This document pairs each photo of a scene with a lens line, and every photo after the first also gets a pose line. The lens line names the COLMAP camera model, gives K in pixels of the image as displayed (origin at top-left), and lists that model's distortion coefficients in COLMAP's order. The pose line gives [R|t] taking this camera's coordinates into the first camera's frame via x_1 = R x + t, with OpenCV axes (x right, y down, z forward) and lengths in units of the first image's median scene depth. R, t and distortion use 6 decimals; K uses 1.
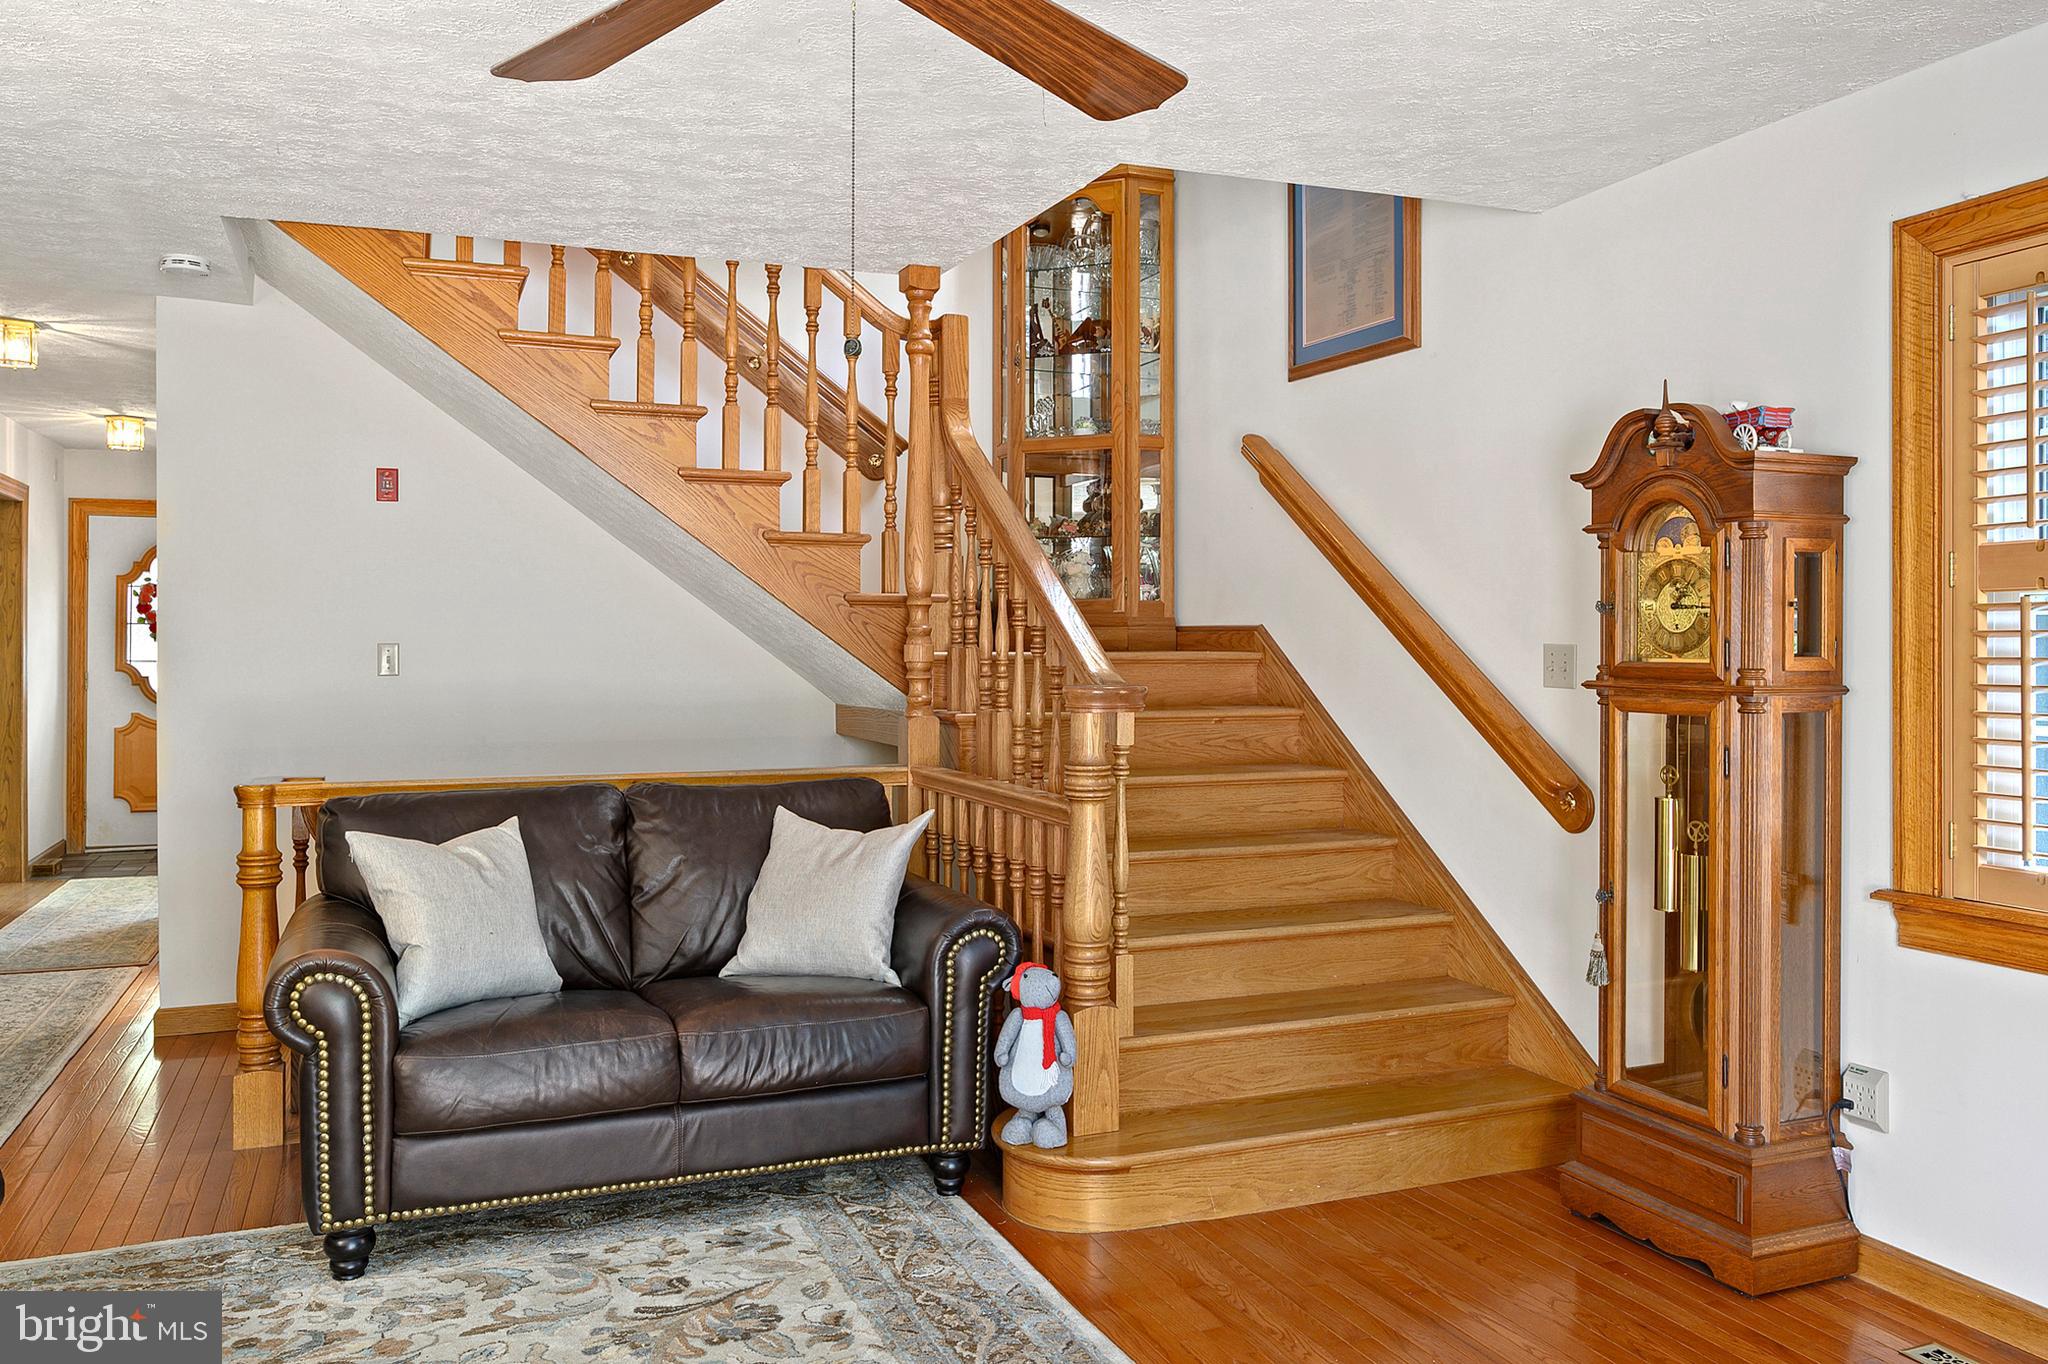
lens RADIAL K [[1529.1, 0, 1017.6], [0, 1529.1, 647.2], [0, 0, 1]] dist [-0.008002, -0.004806]
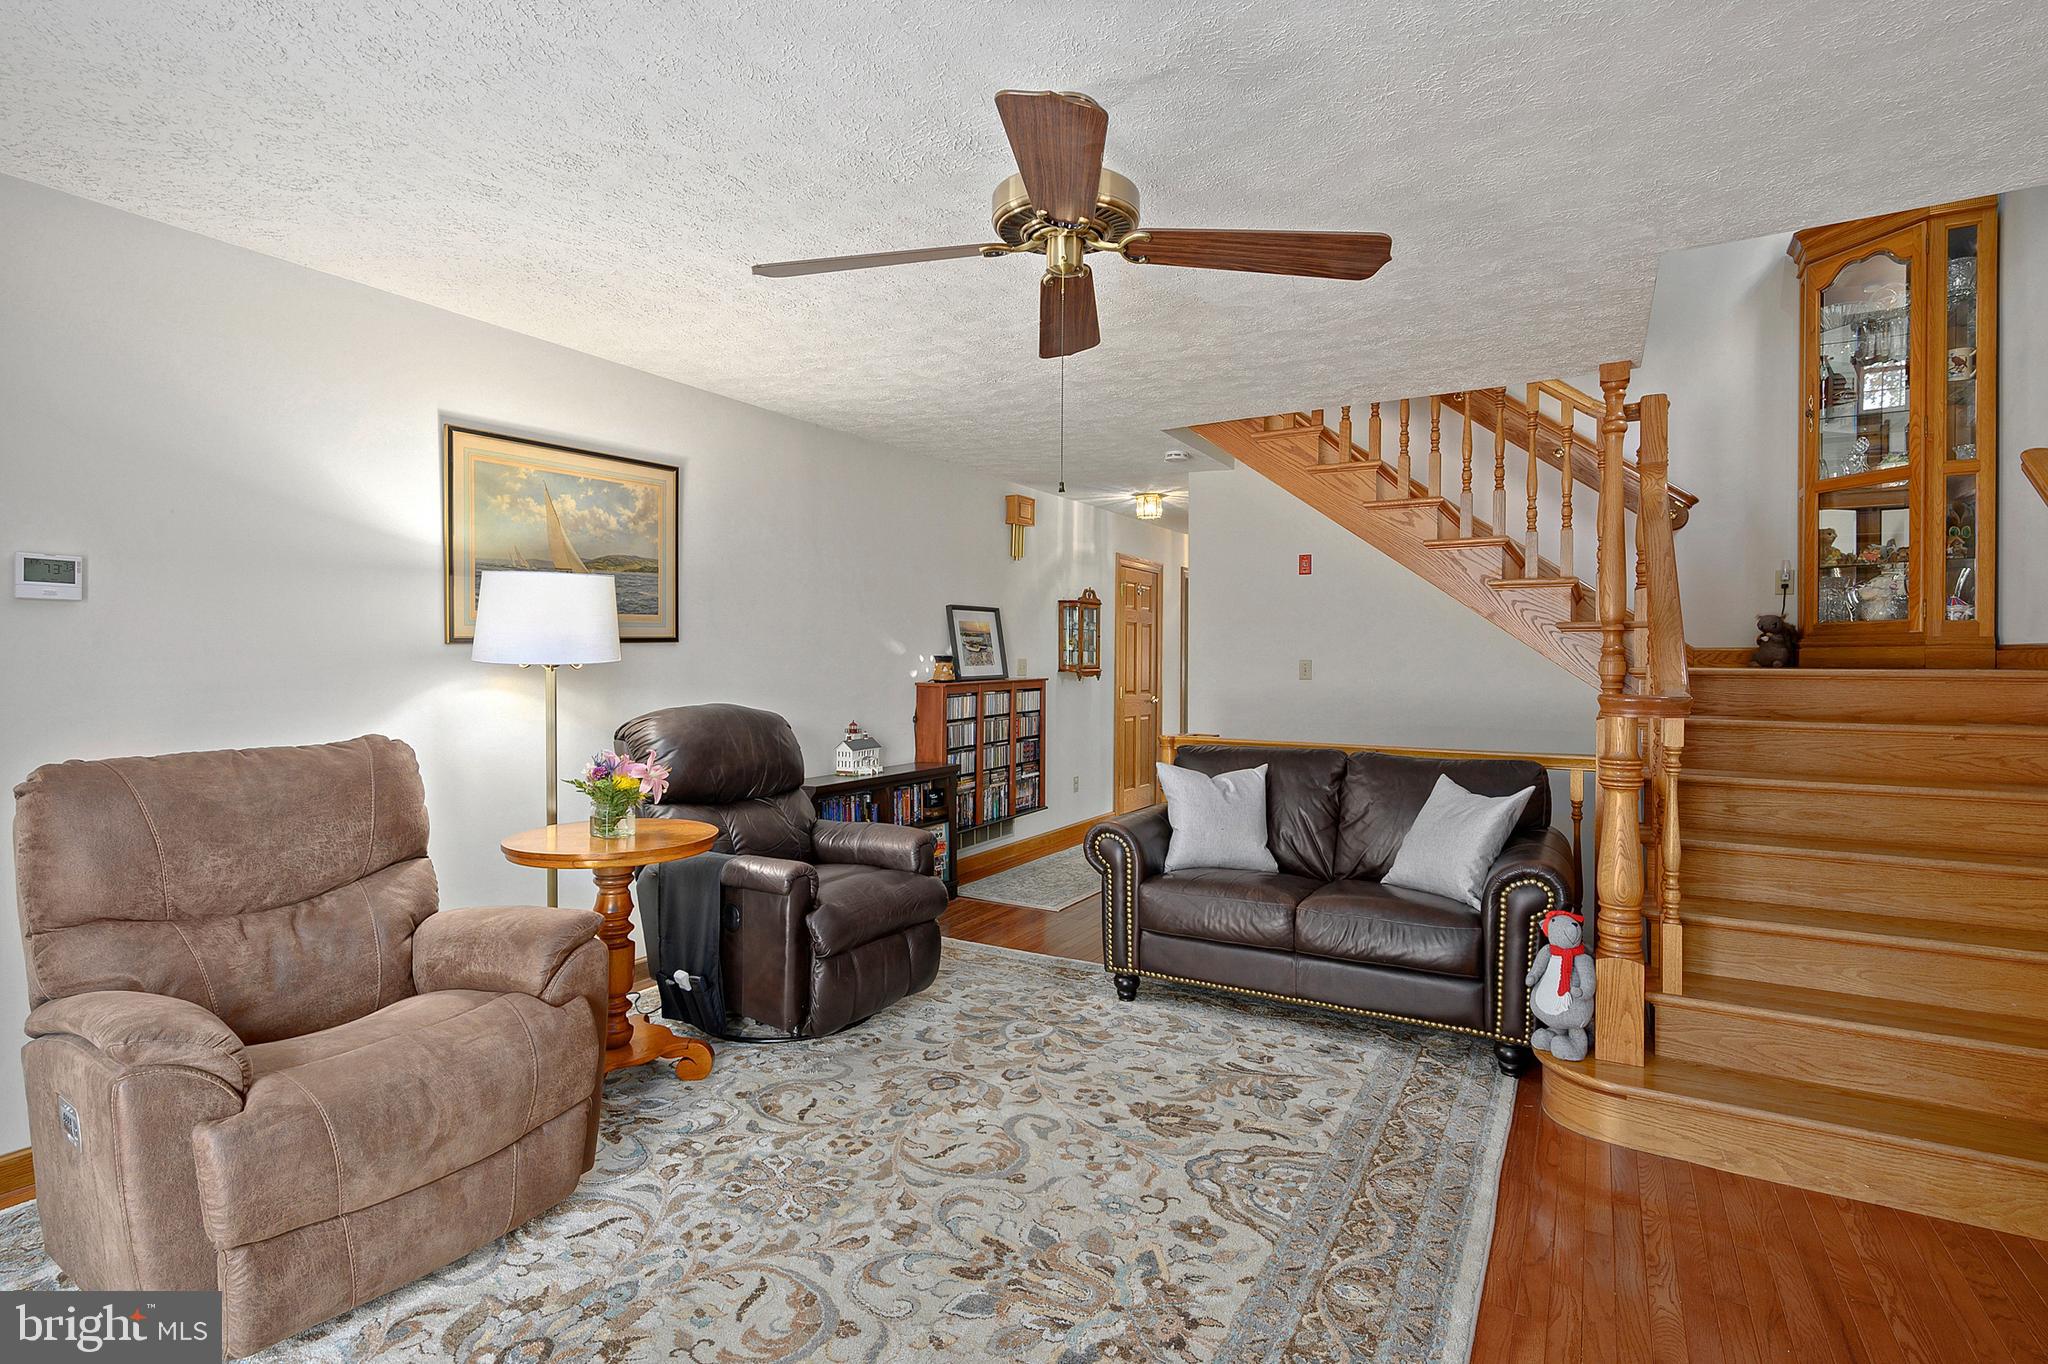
lens RADIAL K [[993.6, 0, 1015.9], [0, 993.6, 667.5], [0, 0, 1]] dist [-0.000911, -0.001394]
pose [[0.606645, 0.007805, -0.794934, 0.388557], [-0.005244, 0.999969, 0.005816, 0.001491], [0.794955, 0.000641, 0.606668, 0.139617]]
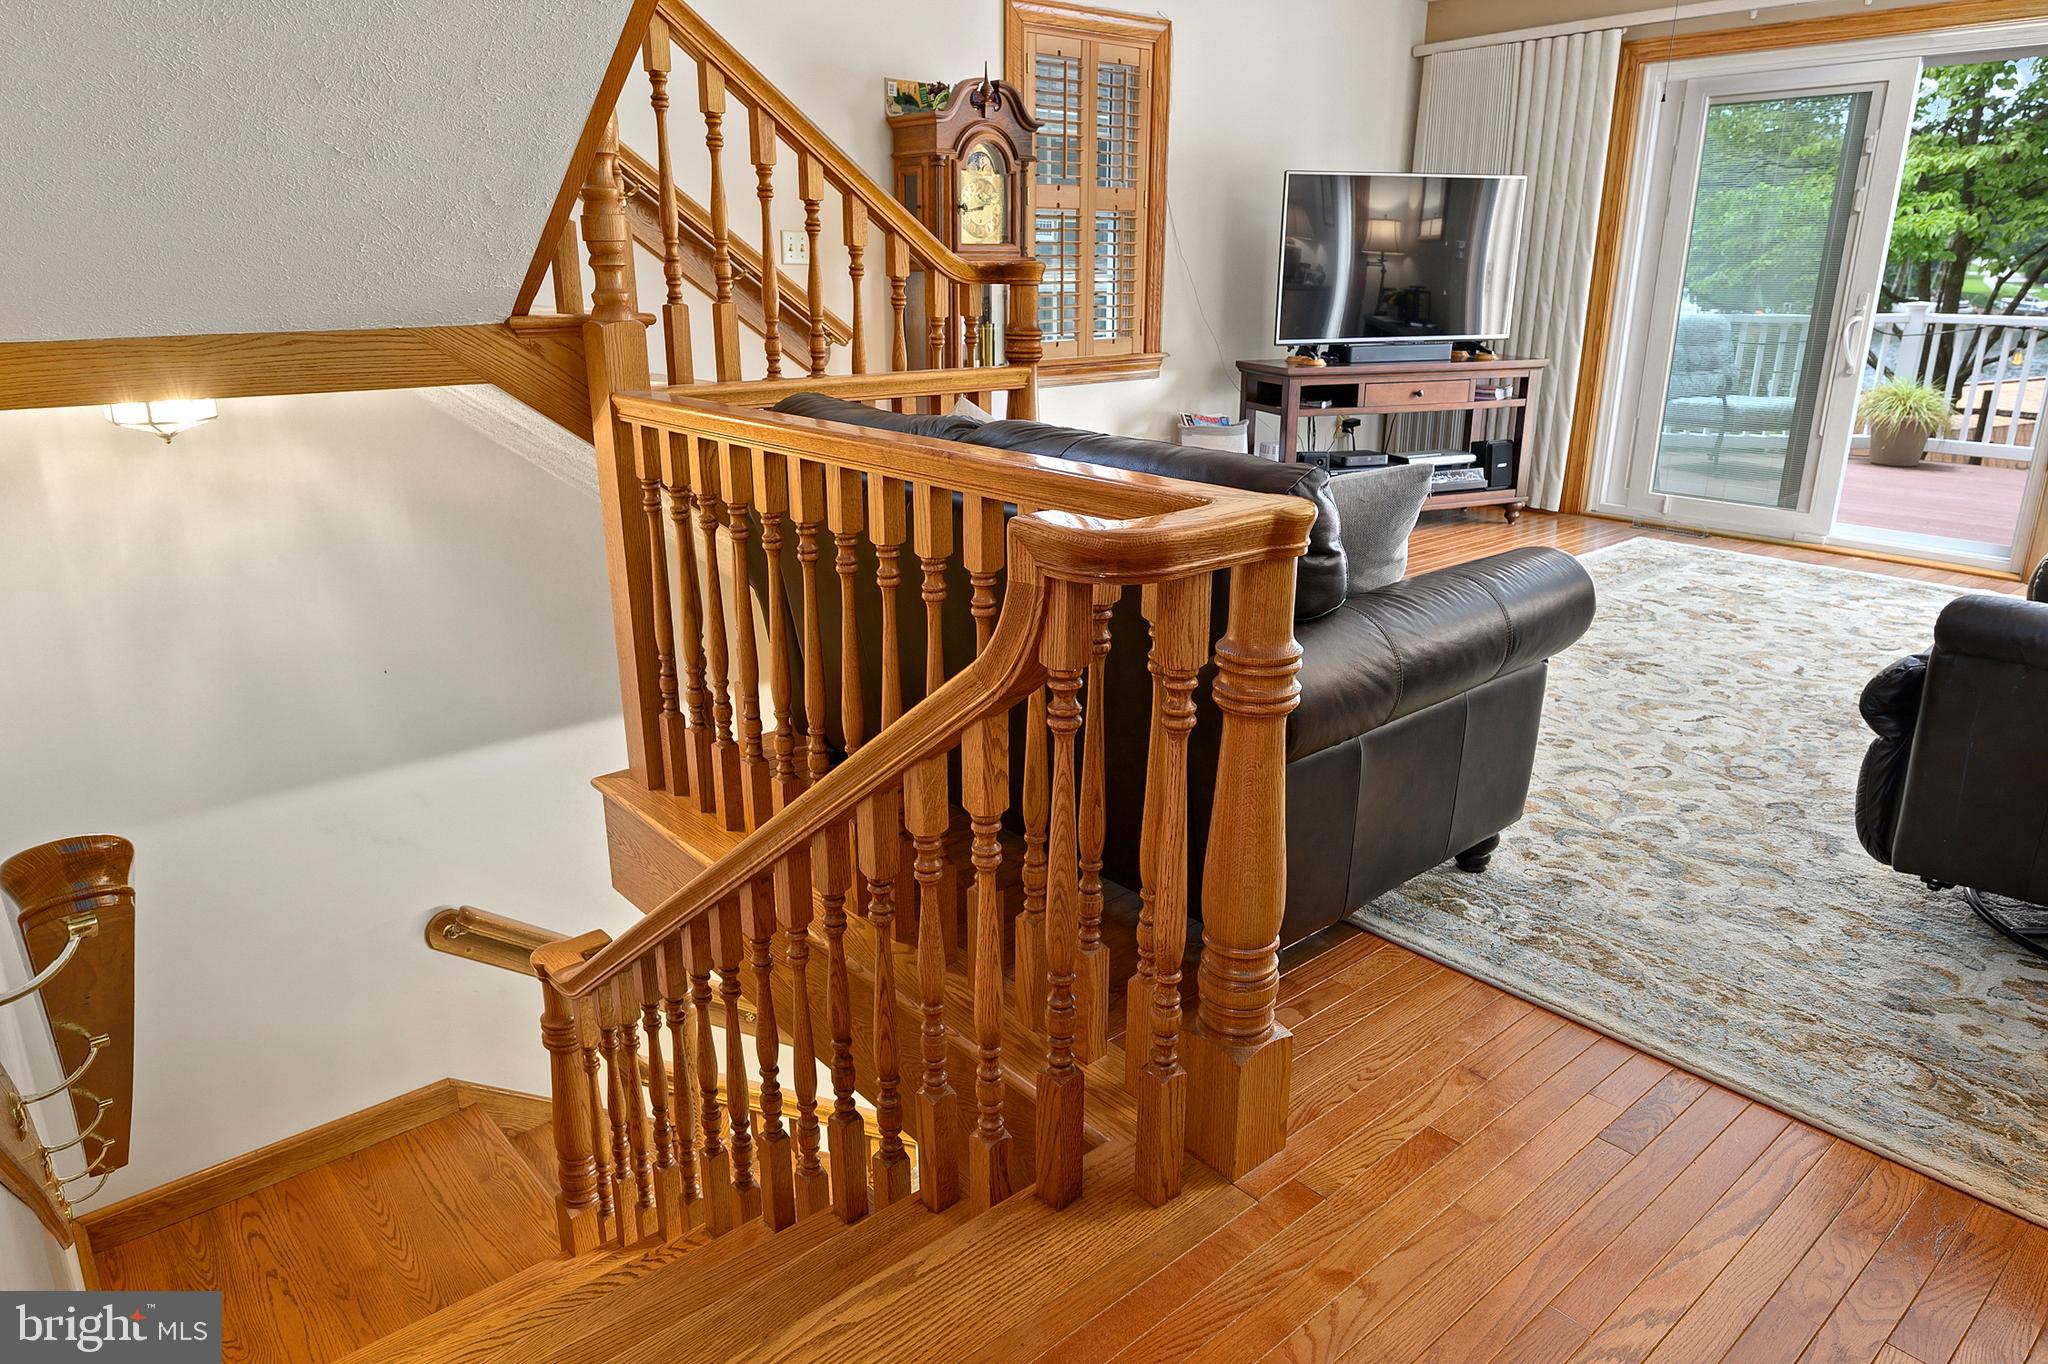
lens RADIAL K [[1295.1, 0, 1028.0], [0, 1295.1, 666.1], [0, 0, 1]] dist [-0.004612, 0.007038]
pose [[-0.321347, -0.285343, 0.902948, -0.963056], [0.000645, 0.953455, 0.301533, 0.020186], [-0.946961, 0.097479, -0.306206, 1.357662]]
